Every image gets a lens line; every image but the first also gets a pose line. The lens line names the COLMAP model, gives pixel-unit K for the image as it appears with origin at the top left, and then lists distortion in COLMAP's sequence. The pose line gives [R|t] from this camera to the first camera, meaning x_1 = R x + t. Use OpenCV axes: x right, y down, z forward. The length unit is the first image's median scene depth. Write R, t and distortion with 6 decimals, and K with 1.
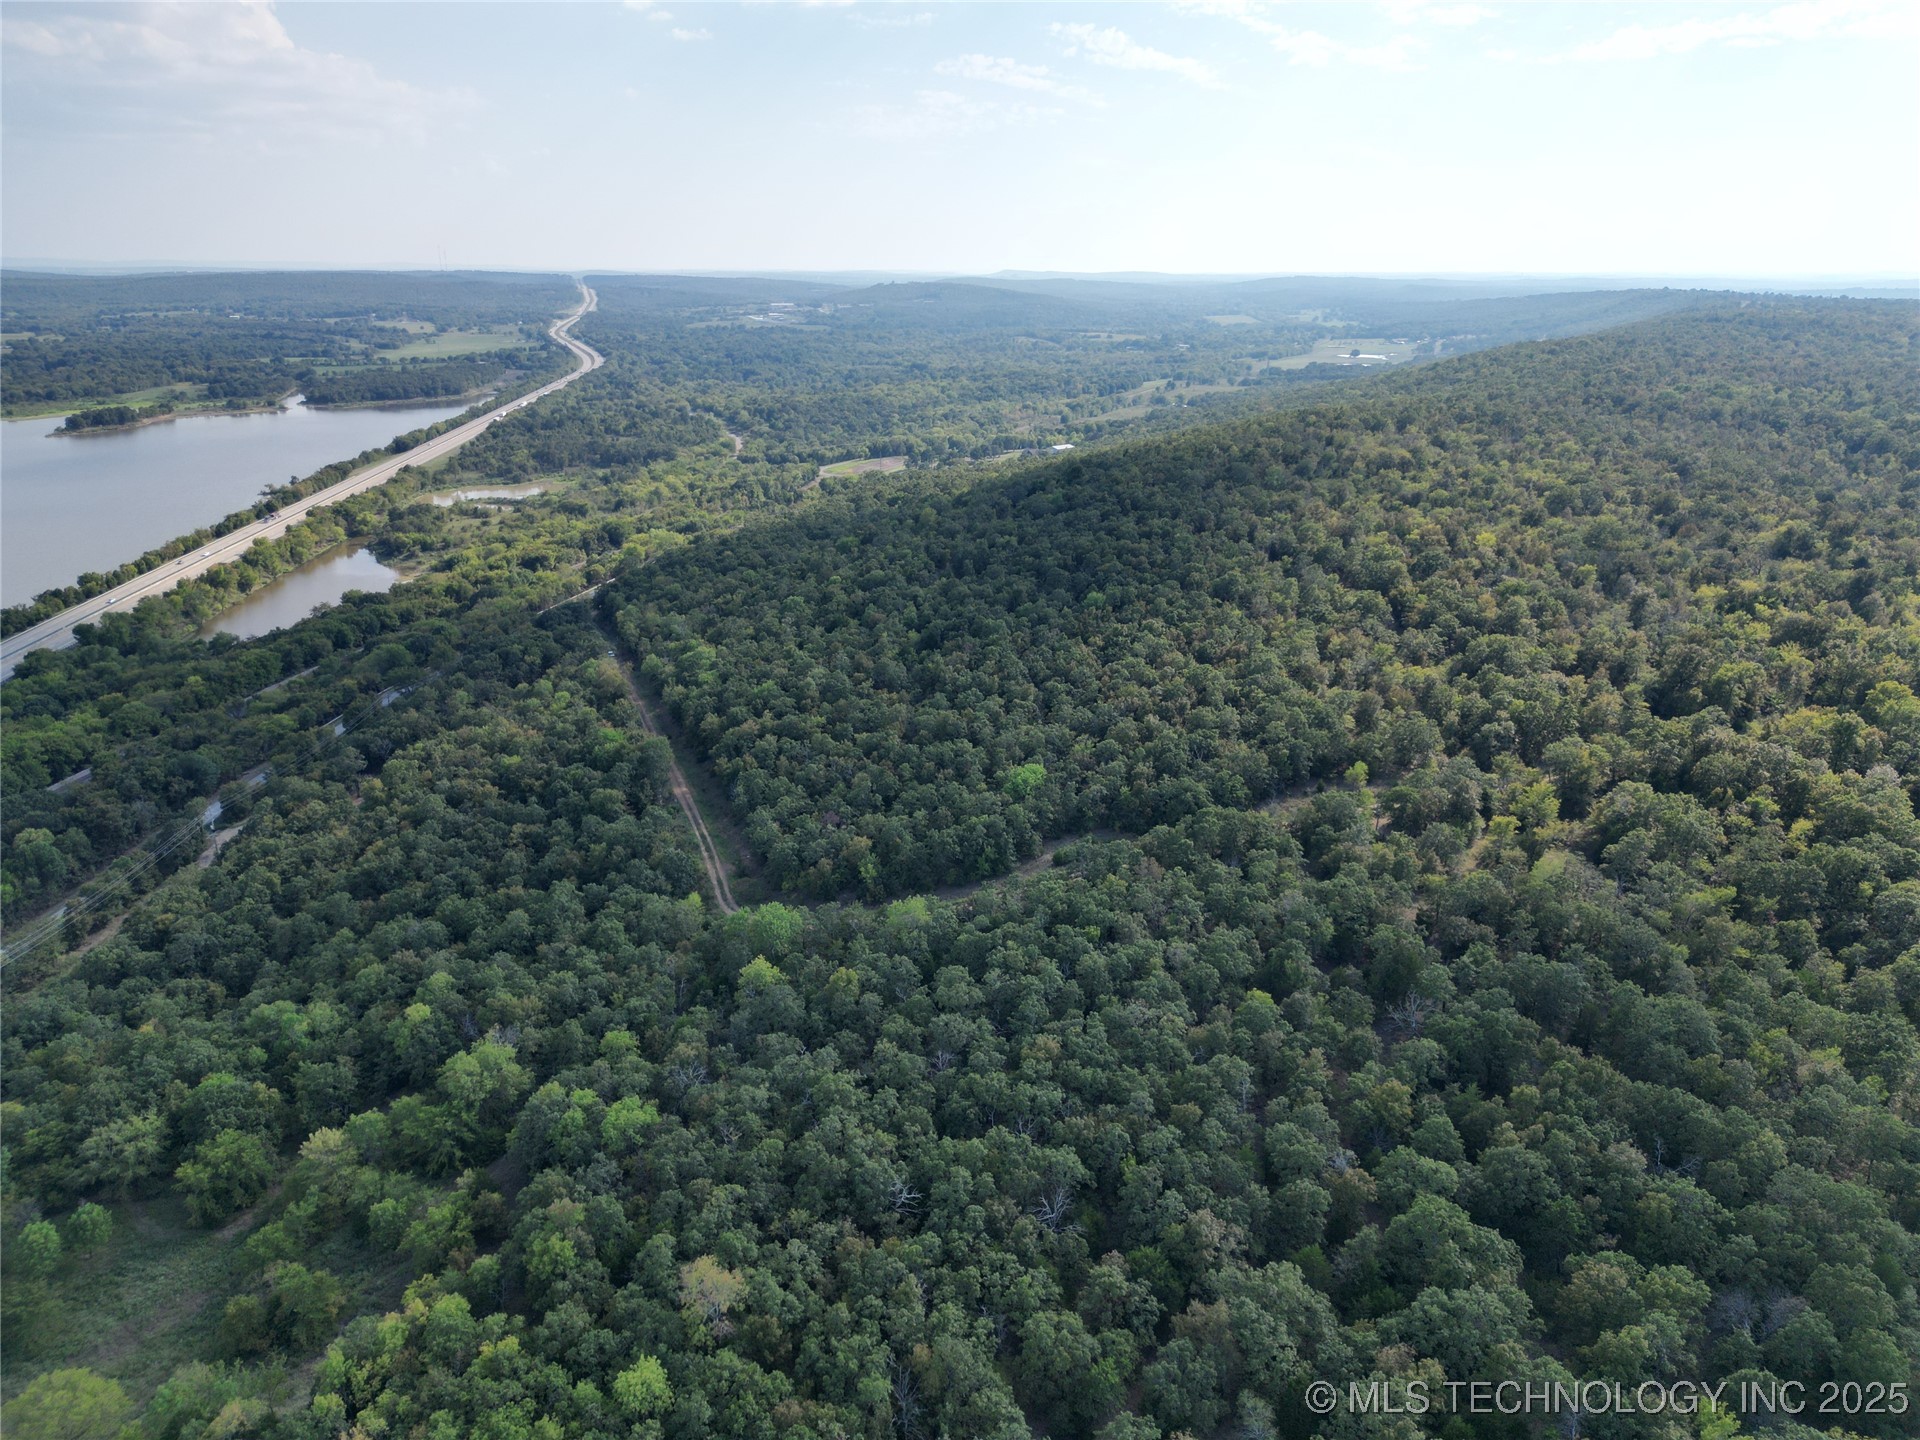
lens RADIAL K [[1342.4, 0, 966.4], [0, 1342.4, 712.3], [0, 0, 1]] dist [0.073166, -0.070682]
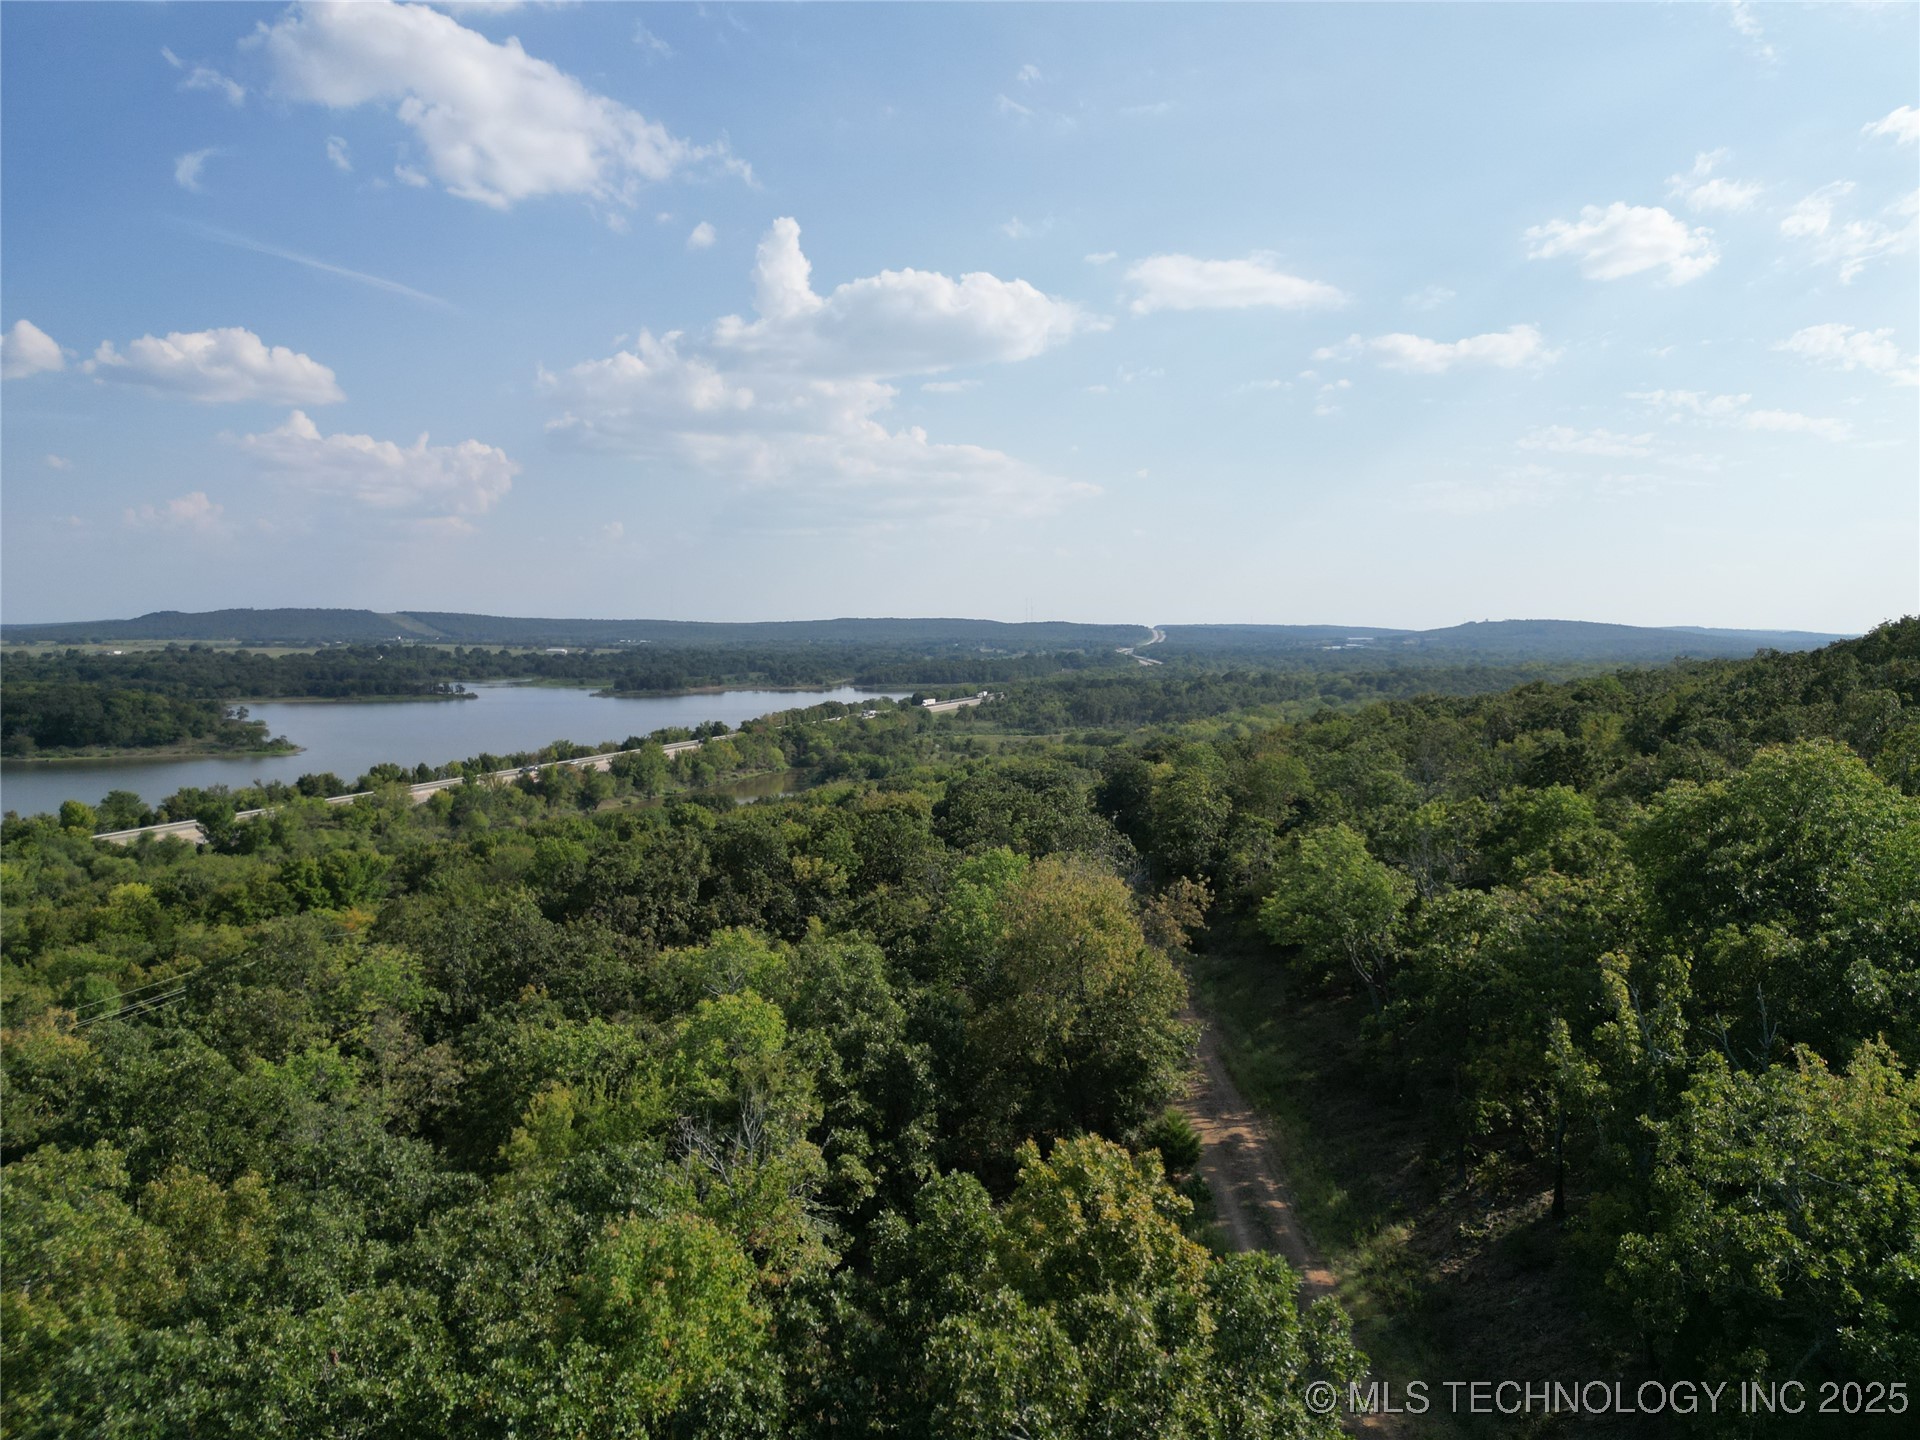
lens RADIAL K [[1342.4, 0, 954.5], [0, 1342.4, 711.9], [0, 0, 1]] dist [0.073166, -0.070682]
pose [[0.917274, 0.021929, -0.397652, -0.264022], [-0.123689, 0.964792, -0.232113, -0.016451], [0.378562, 0.262097, 0.887692, 1.040330]]
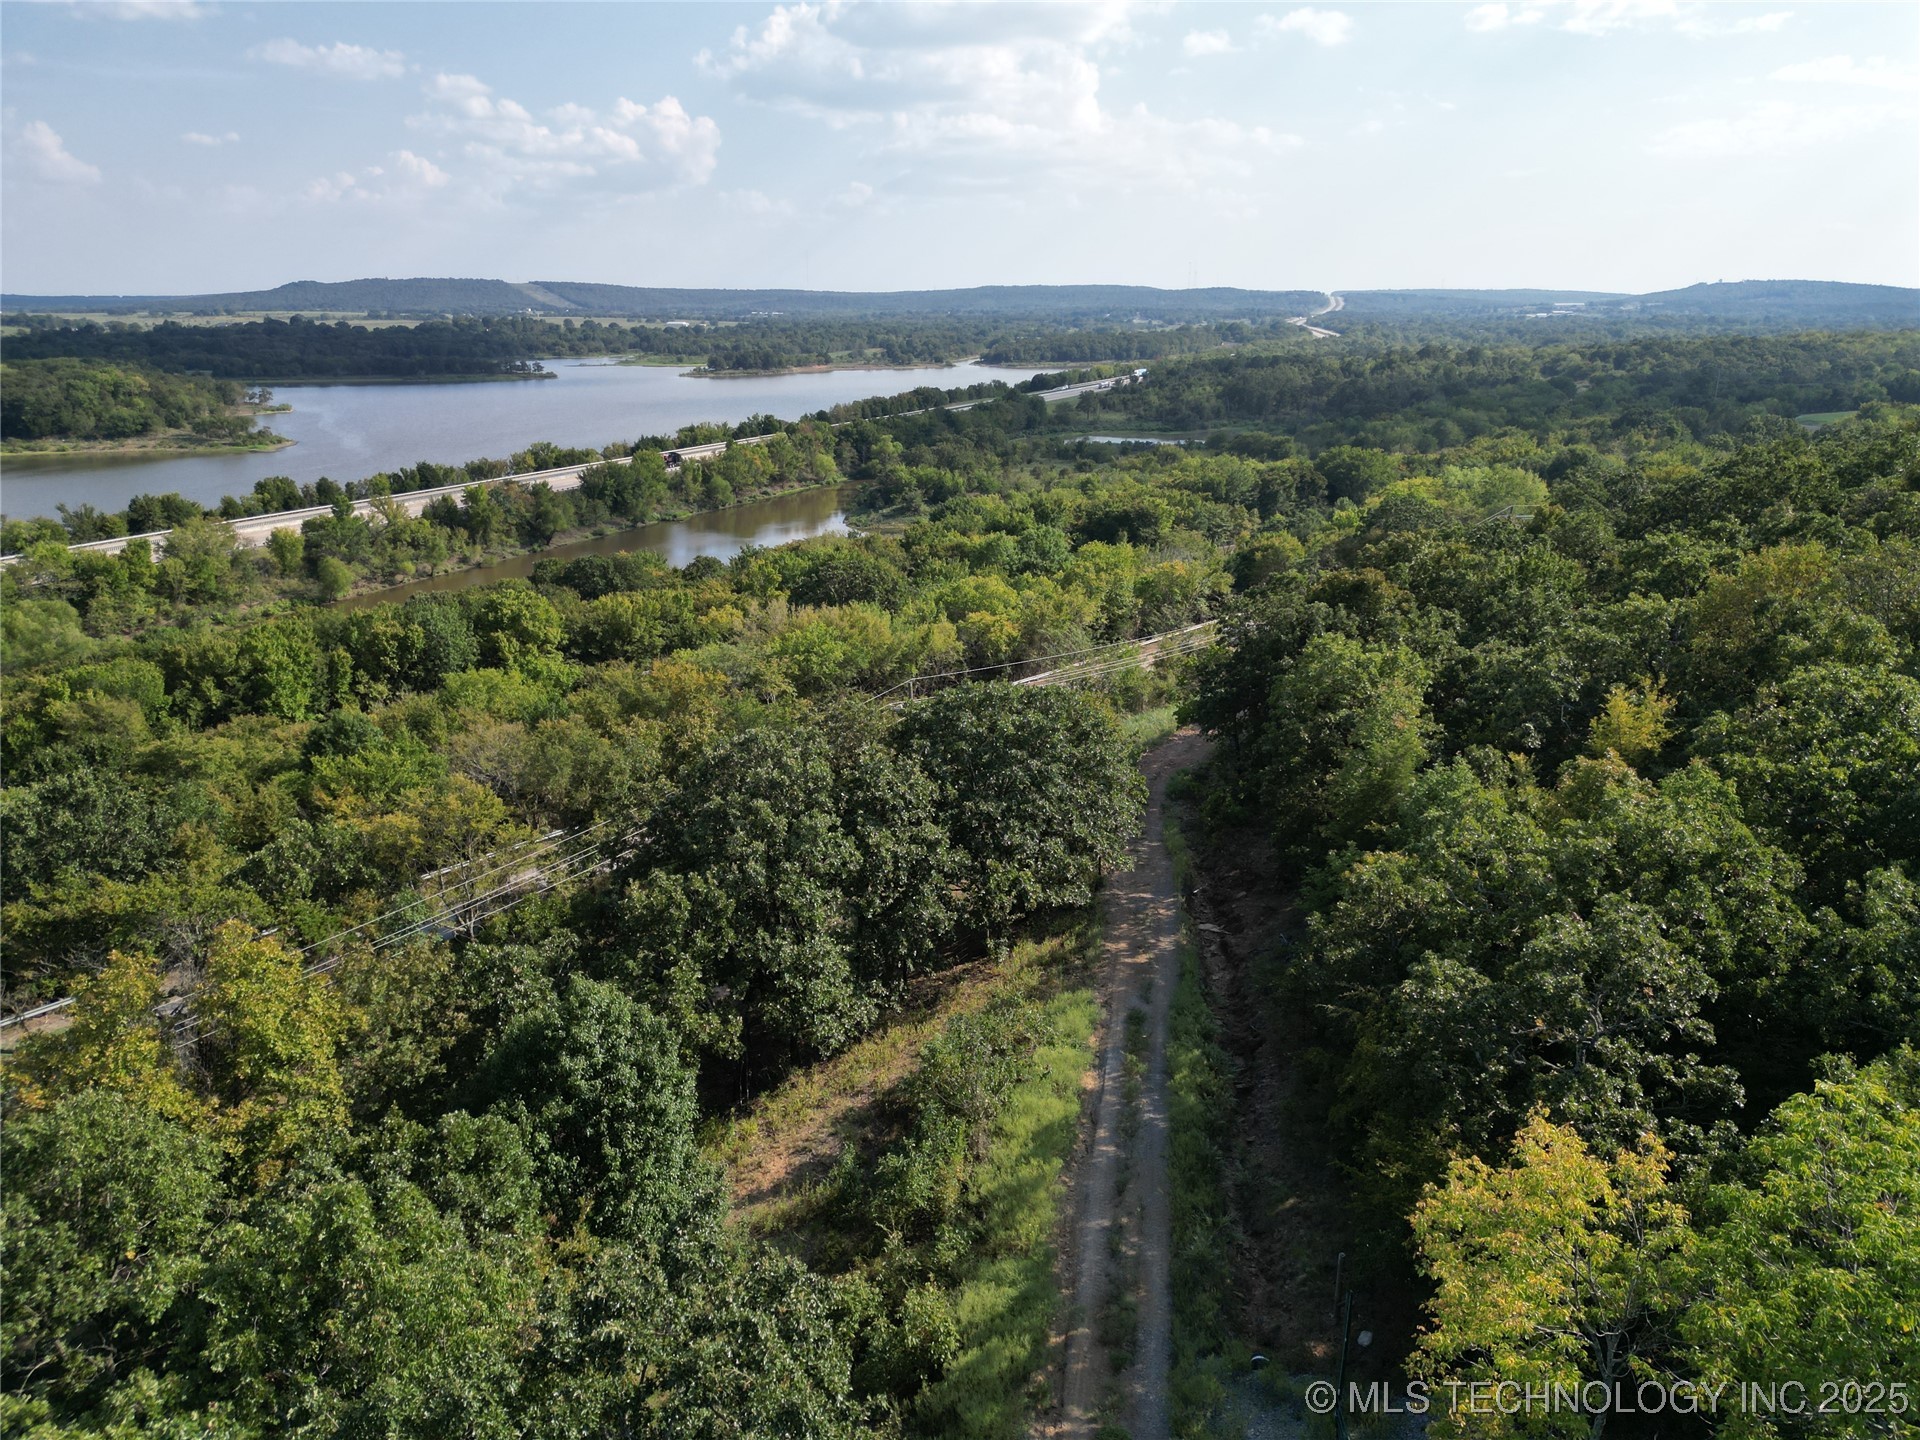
lens RADIAL K [[1342.4, 0, 957.0], [0, 1342.4, 713.5], [0, 0, 1]] dist [0.073166, -0.070682]
pose [[0.867799, 0.138660, -0.477178, -0.369980], [-0.150077, 0.988570, 0.014331, -0.125672], [0.473711, 0.059178, 0.878690, 1.393034]]
